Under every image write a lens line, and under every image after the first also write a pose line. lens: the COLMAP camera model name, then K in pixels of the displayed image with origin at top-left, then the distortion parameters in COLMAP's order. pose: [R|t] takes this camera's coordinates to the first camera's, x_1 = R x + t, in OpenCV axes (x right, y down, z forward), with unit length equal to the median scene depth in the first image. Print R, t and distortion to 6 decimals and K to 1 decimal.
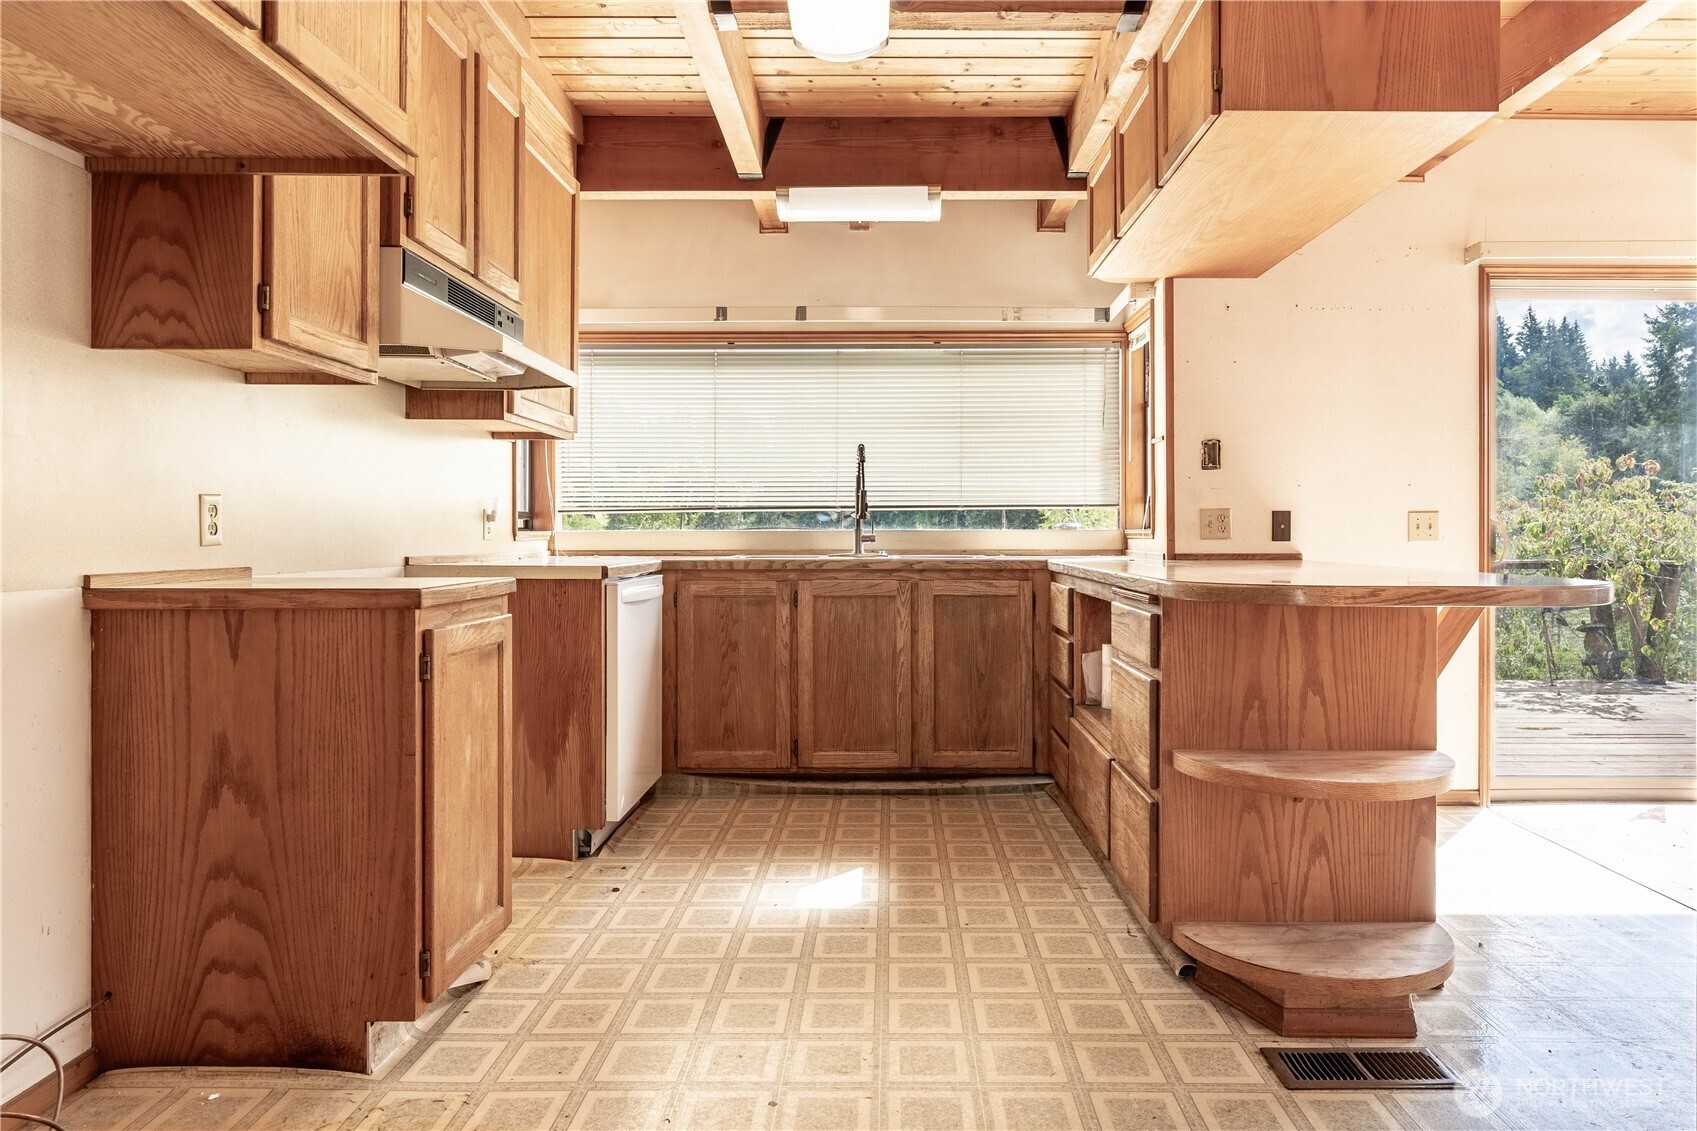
lens RADIAL K [[1023.0, 0, 852.9], [0, 1023.0, 539.7], [0, 0, 1]] dist [0.000211, 0.000448]
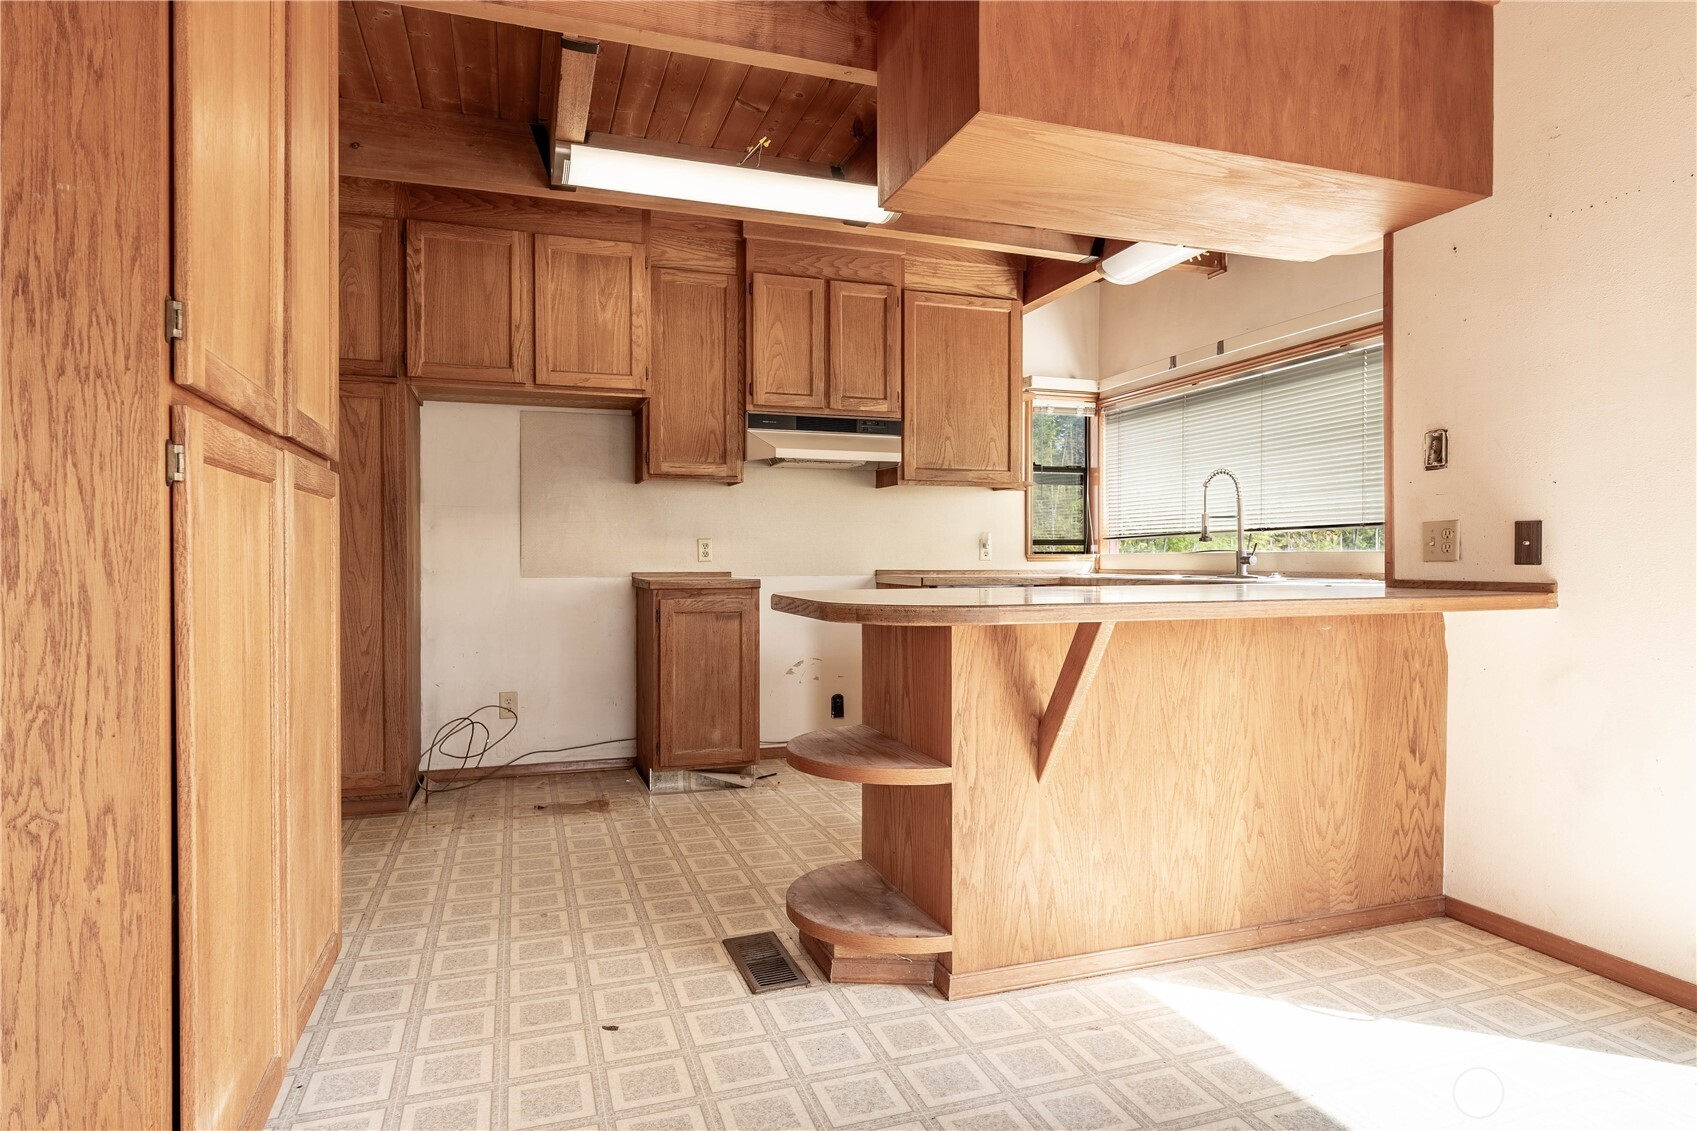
lens RADIAL K [[969.7, 0, 882.9], [0, 969.7, 573.5], [0, 0, 1]] dist [-0.001927, 0.000388]
pose [[0.353613, 0.014753, -0.935275, 1.178901], [-0.003622, 0.999890, 0.014403, -0.000590], [0.935385, -0.001706, 0.353628, 0.483936]]
